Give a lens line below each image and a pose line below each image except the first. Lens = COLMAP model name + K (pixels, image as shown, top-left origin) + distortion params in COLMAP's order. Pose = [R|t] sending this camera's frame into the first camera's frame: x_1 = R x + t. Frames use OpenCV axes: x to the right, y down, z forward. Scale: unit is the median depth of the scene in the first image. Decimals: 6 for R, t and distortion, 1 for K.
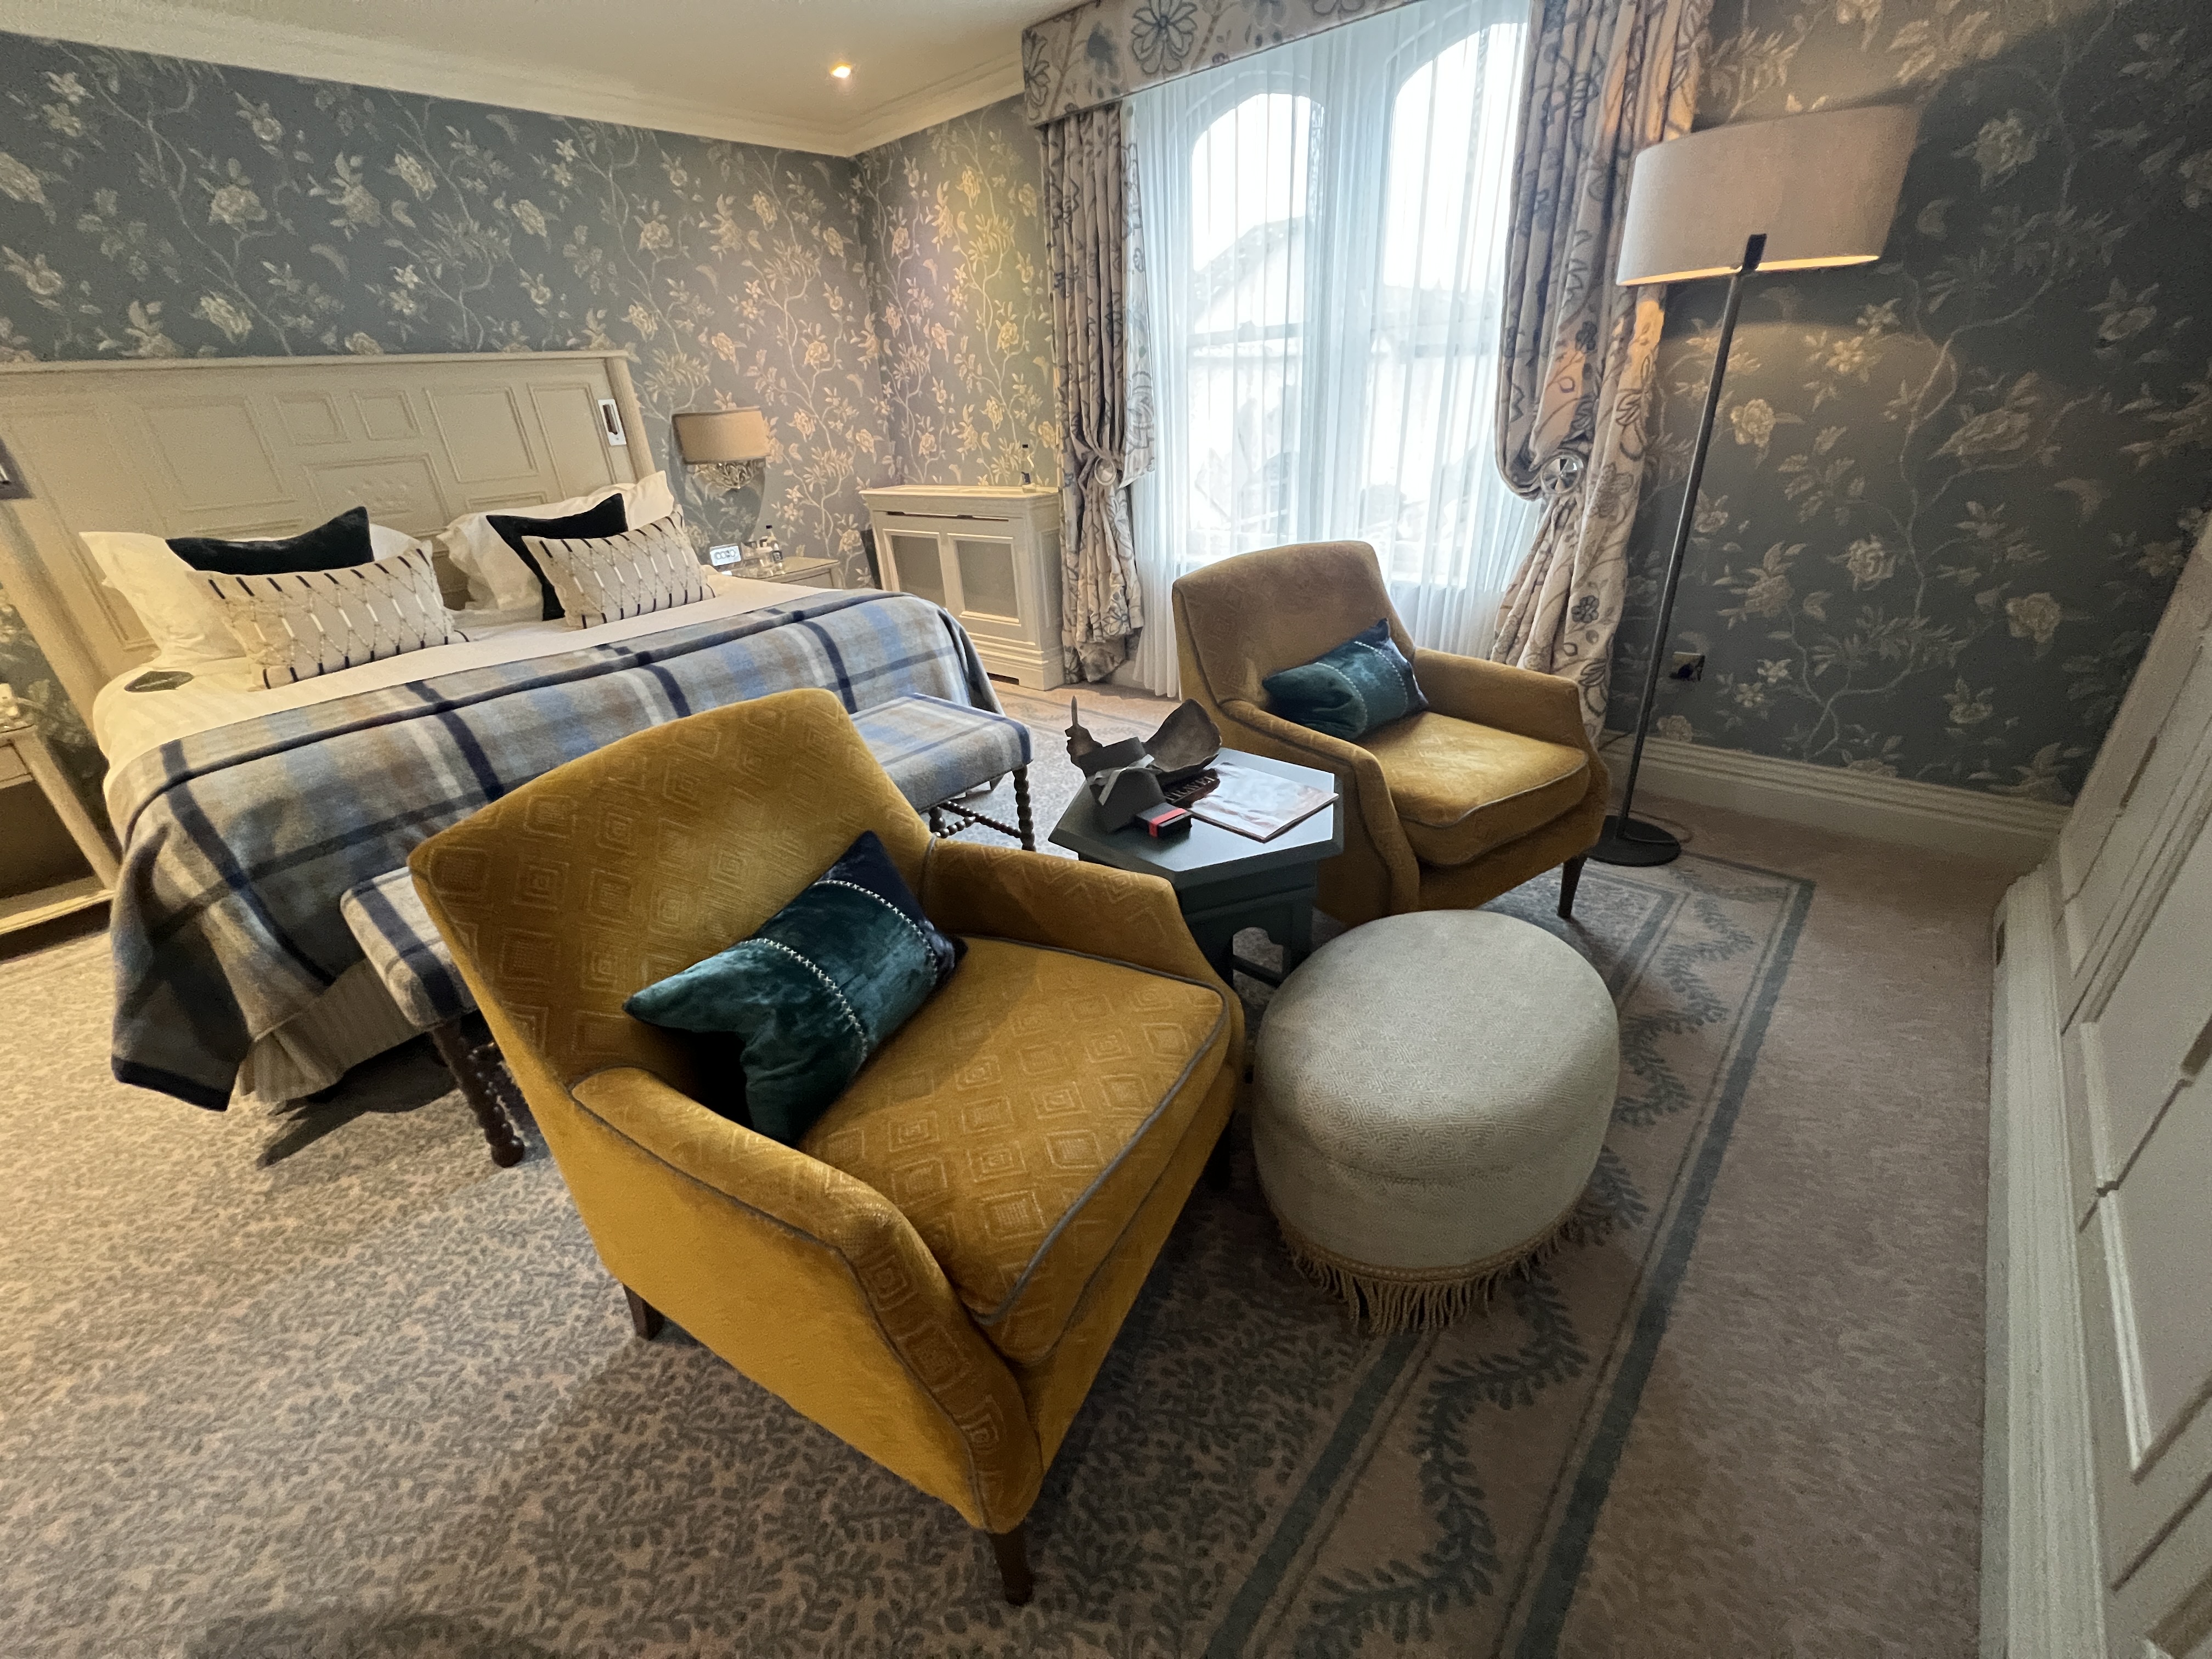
lens RADIAL K [[878.3, 0, 1099.9], [0, 878.3, 829.0], [0, 0, 1]] dist [0.001499, -0.000622]
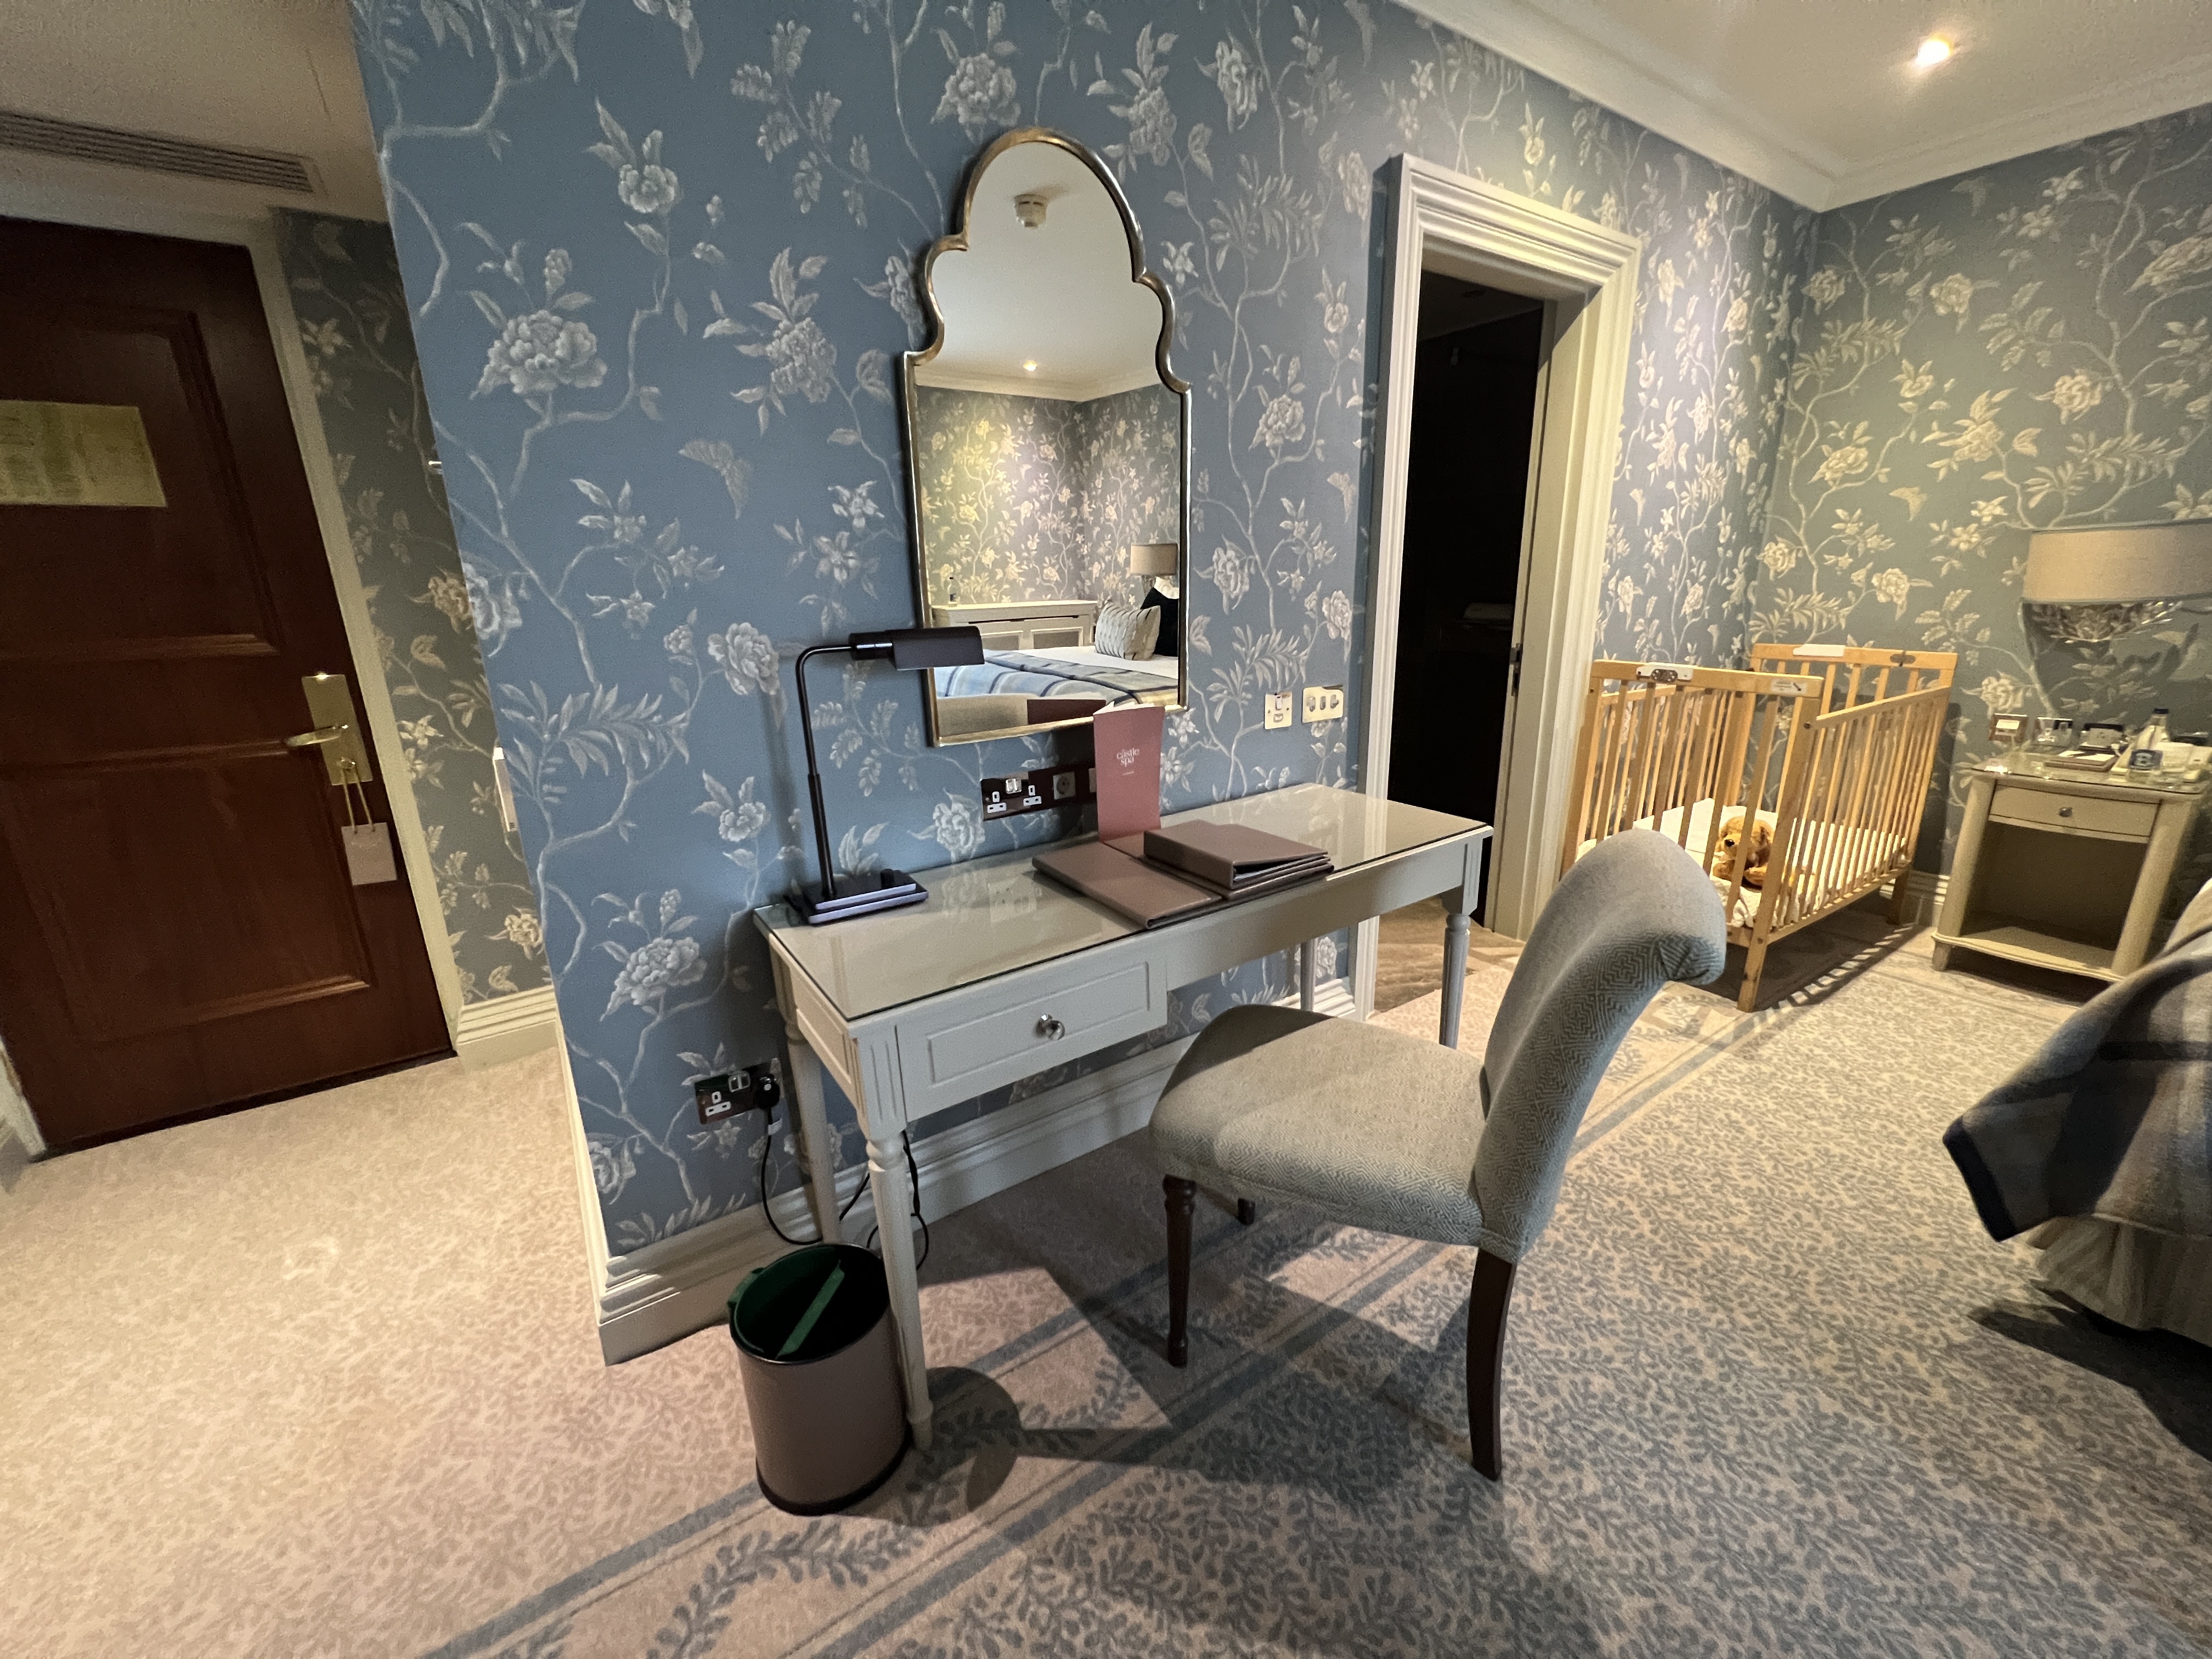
lens RADIAL K [[878.3, 0, 1105.8], [0, 878.3, 822.2], [0, 0, 1]] dist [0.001499, -0.000622]
pose [[-0.243931, 0.325350, -0.913589, -0.141002], [-0.396602, 0.826201, 0.400123, -0.014052], [0.884988, 0.459934, -0.072502, 0.112011]]
